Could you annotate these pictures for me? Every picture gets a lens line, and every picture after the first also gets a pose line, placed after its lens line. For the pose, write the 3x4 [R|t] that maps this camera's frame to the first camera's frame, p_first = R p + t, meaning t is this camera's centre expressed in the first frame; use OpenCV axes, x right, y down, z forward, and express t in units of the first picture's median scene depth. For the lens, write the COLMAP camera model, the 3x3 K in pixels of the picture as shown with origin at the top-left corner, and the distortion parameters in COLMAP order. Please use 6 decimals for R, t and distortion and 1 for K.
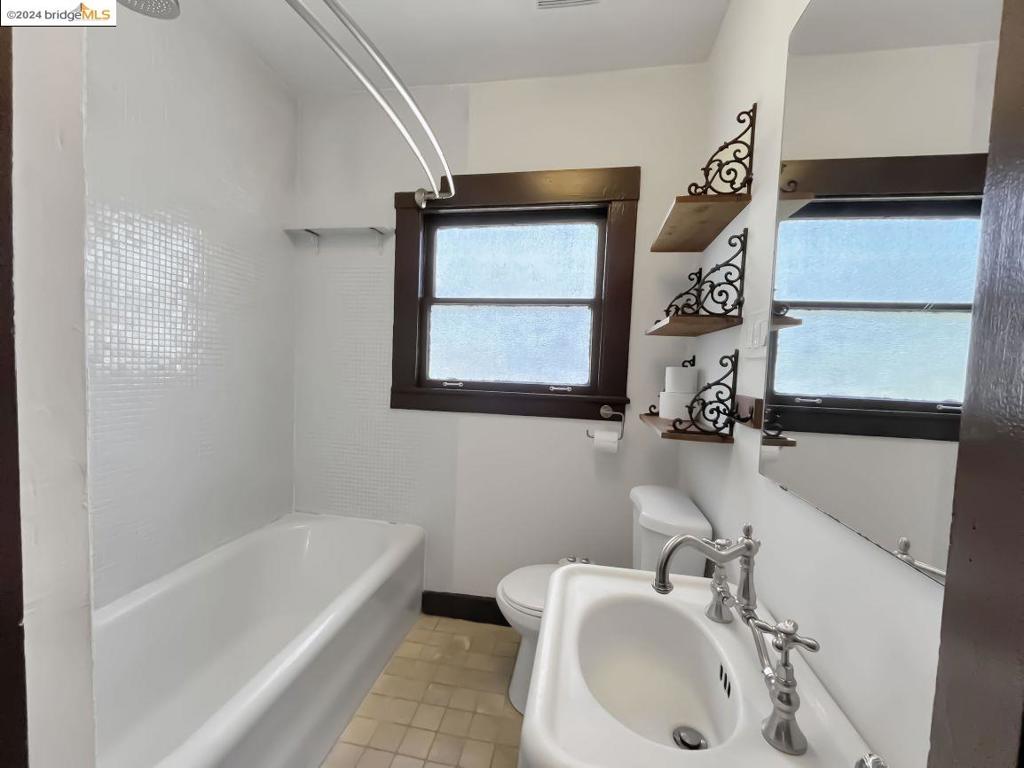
lens RADIAL K [[418.1, 0, 510.4], [0, 418.1, 387.6], [0, 0, 1]] dist [-0.001162, 0.000139]
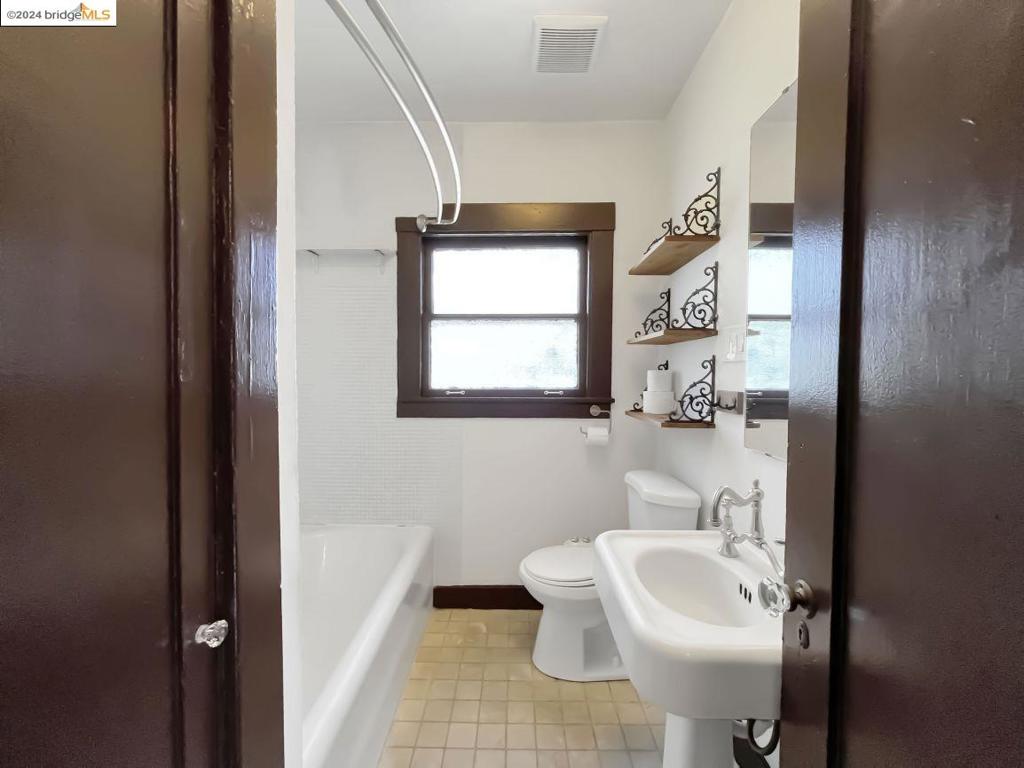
lens RADIAL K [[418.1, 0, 510.4], [0, 418.1, 387.6], [0, 0, 1]] dist [-0.001162, 0.000139]
pose [[0.986368, -0.038623, 0.159958, -0.197686], [0.041626, 0.999014, -0.015463, 0.002050], [-0.159203, 0.021911, 0.987003, -0.116088]]
